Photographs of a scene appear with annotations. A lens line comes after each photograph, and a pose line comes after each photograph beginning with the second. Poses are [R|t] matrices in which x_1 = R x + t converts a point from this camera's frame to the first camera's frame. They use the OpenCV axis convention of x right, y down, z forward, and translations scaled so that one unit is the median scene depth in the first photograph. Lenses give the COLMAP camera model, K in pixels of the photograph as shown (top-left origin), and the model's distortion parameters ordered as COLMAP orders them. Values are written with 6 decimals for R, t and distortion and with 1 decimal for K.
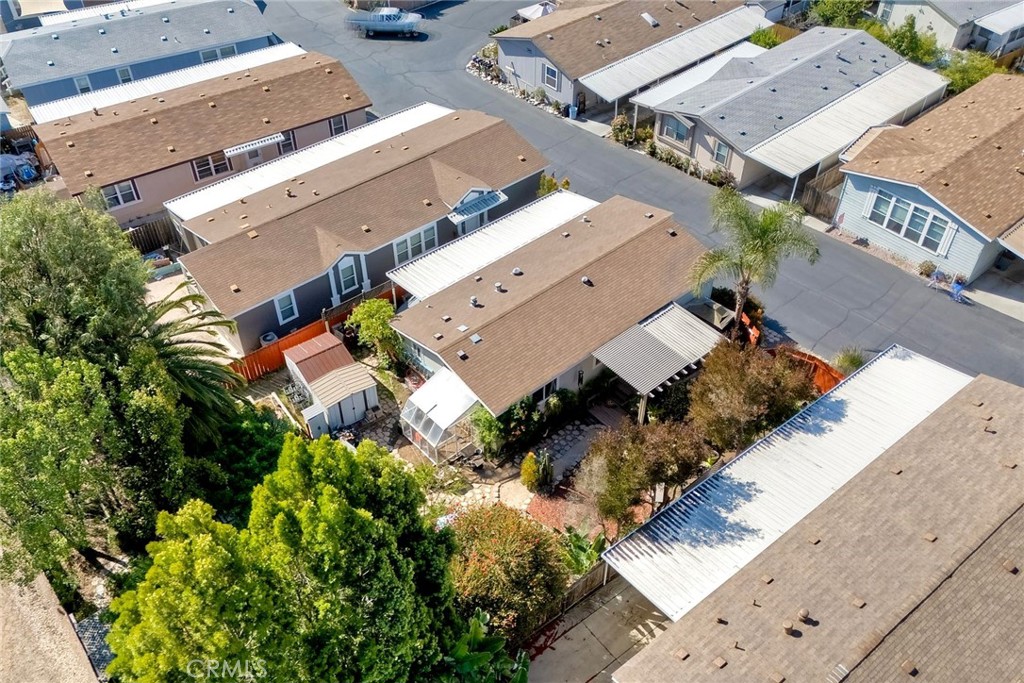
lens RADIAL K [[889.2, 0, 512.0], [0, 889.2, 341.5], [0, 0, 1]] dist [0.034940, -0.017612]
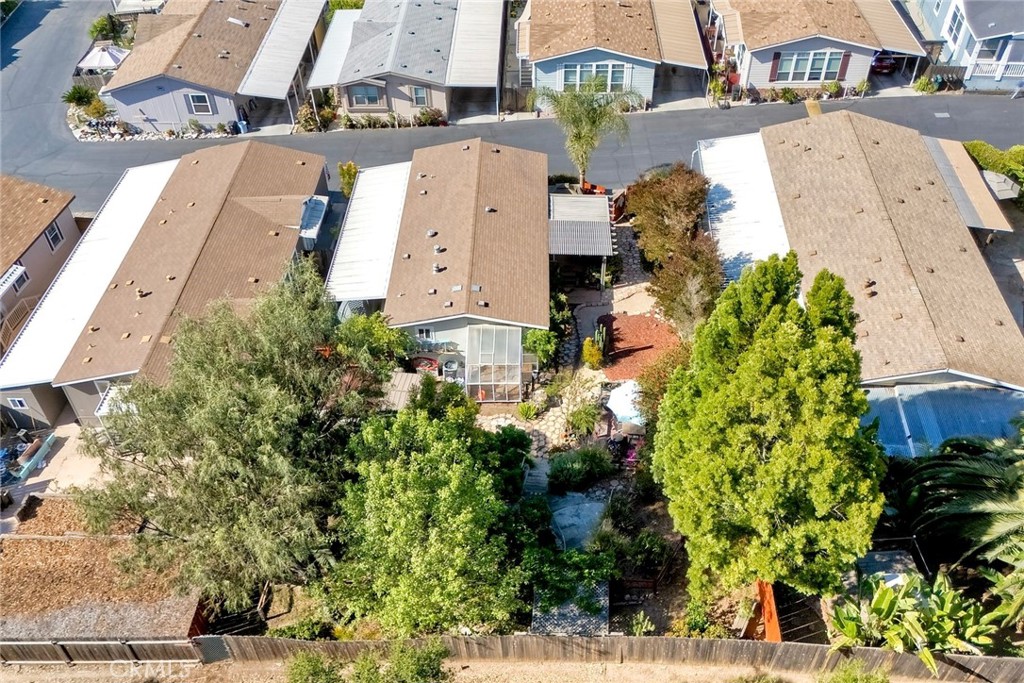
lens RADIAL K [[891.9, 0, 536.3], [0, 891.9, 338.4], [0, 0, 1]] dist [0.090658, -0.172331]
pose [[0.662117, -0.508198, 0.550760, -0.490346], [0.513421, 0.842975, 0.160602, -0.069650], [-0.545894, 0.176434, 0.819067, 0.068236]]
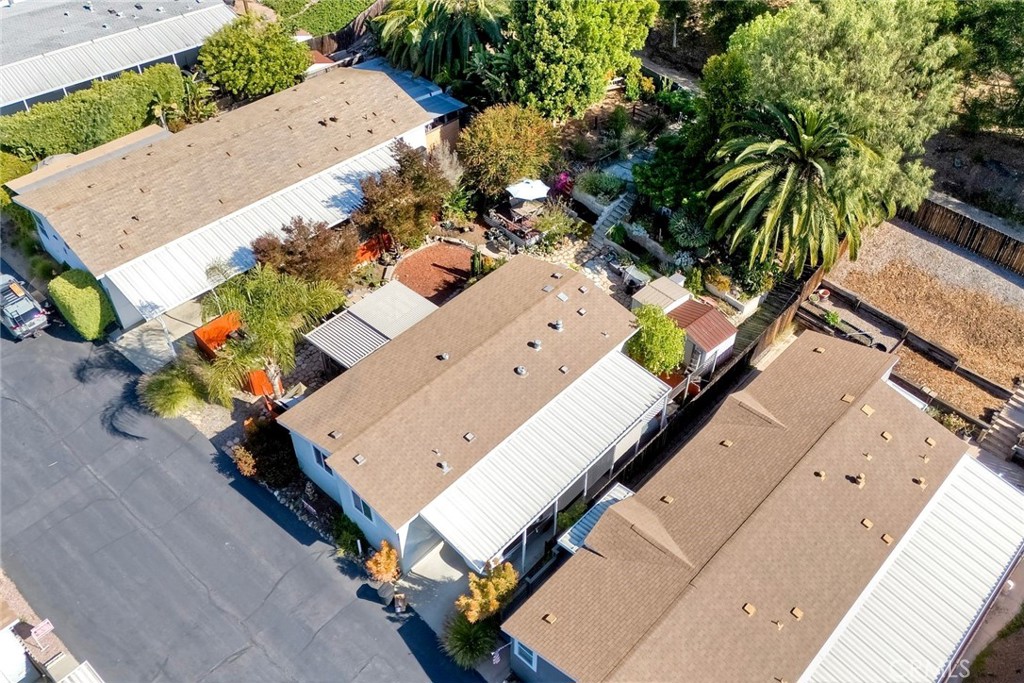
lens RADIAL K [[870.6, 0, 512.0], [0, 870.6, 341.5], [0, 0, 1]] dist [0.064879, -0.001635]
pose [[-0.994008, 0.062190, -0.089894, 0.079610], [-0.086002, 0.062659, 0.994323, -0.828457], [0.067470, 0.996095, -0.056935, 0.885864]]
